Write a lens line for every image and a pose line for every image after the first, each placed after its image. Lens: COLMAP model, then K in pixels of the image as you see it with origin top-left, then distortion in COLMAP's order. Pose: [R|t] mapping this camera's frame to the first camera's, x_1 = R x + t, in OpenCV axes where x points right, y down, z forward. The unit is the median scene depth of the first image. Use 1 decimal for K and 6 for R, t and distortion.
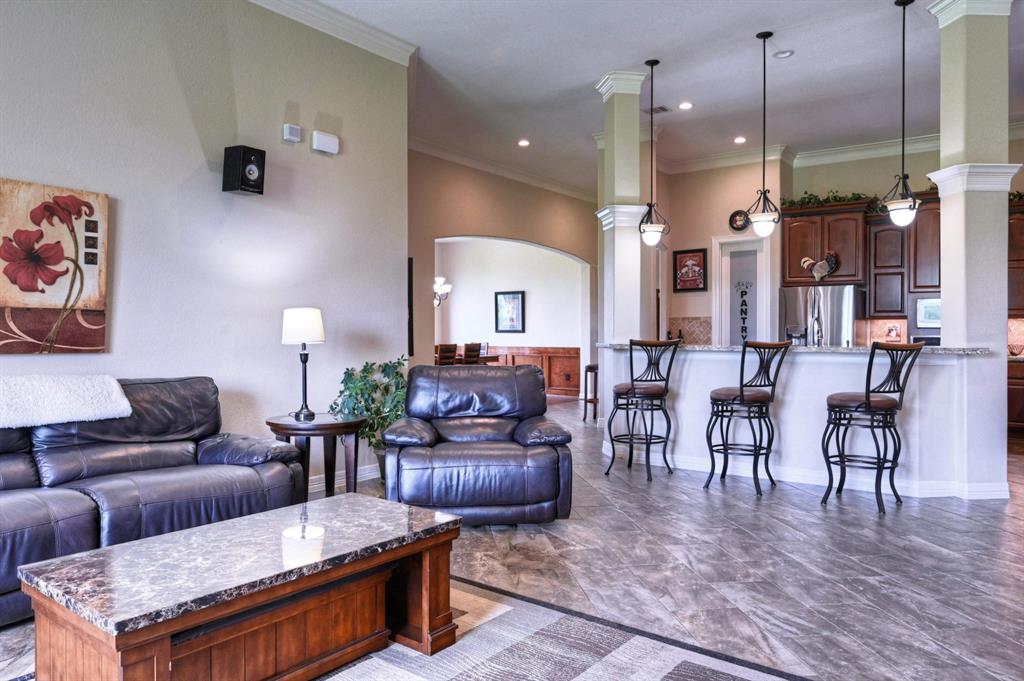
lens RADIAL K [[706.8, 0, 514.8], [0, 706.8, 336.8], [0, 0, 1]] dist [0.008416, 0.000235]
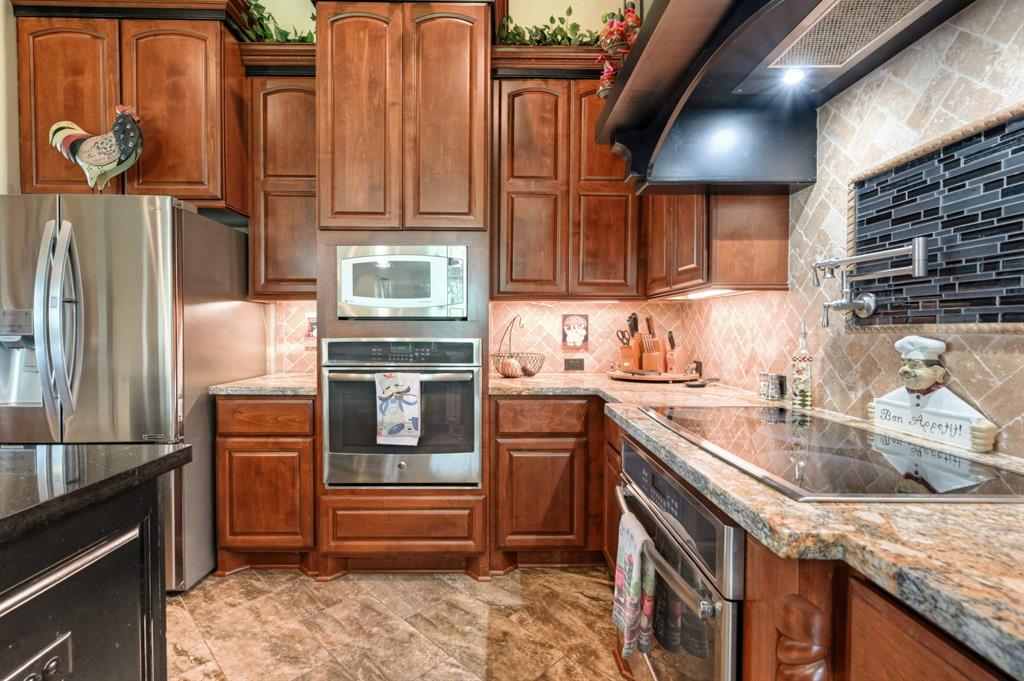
lens RADIAL K [[471.6, 0, 504.7], [0, 471.6, 338.5], [0, 0, 1]] dist [0.000238, 0.001092]
pose [[0.801606, -0.014112, 0.597687, 0.445102], [0.004651, 0.999838, 0.017369, -0.005087], [-0.597835, -0.011143, 0.801542, 0.672808]]
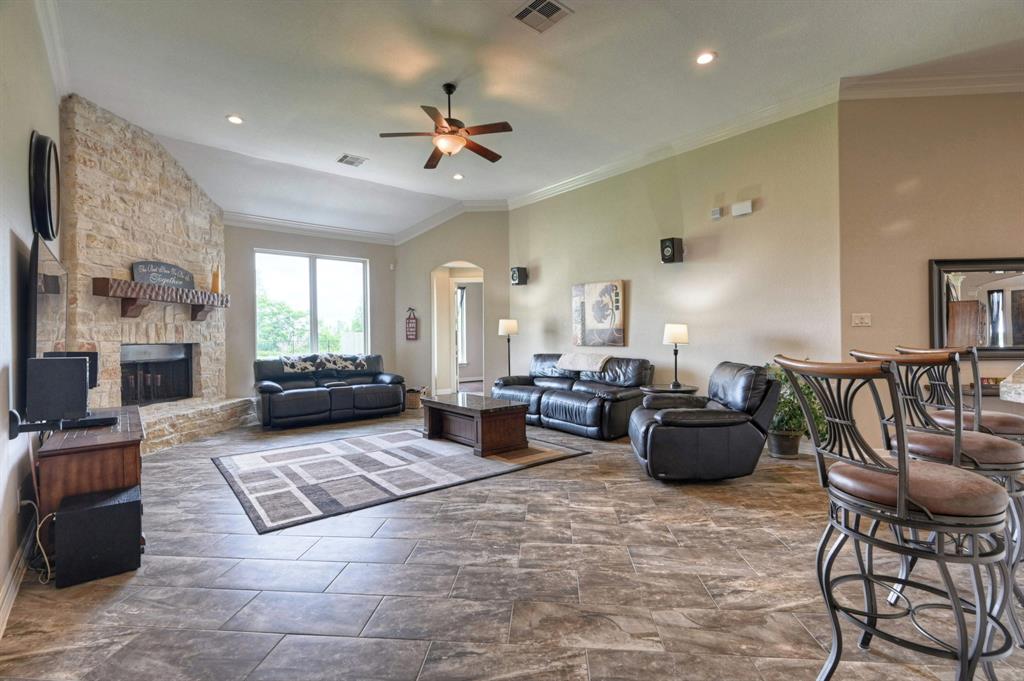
lens RADIAL K [[471.6, 0, 511.4], [0, 471.6, 335.0], [0, 0, 1]] dist [0.000238, 0.001092]
pose [[-0.230751, -0.003266, -0.973007, 0.467894], [0.001918, 0.999991, -0.003811, -0.004257], [0.973011, -0.002746, -0.230742, 0.443749]]
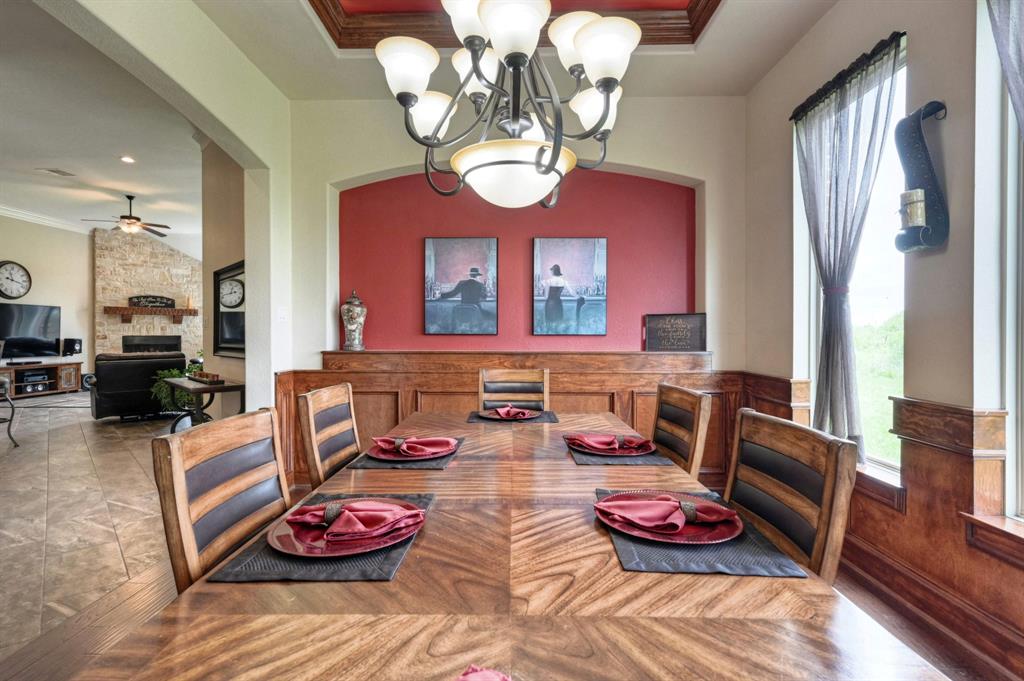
lens RADIAL K [[471.6, 0, 506.8], [0, 471.6, 338.1], [0, 0, 1]] dist [0.000238, 0.001092]
pose [[-0.820340, 0.012086, -0.571749, -0.062047], [0.005443, 0.999896, 0.013328, -0.001123], [0.571851, 0.007822, -0.820320, 1.390289]]
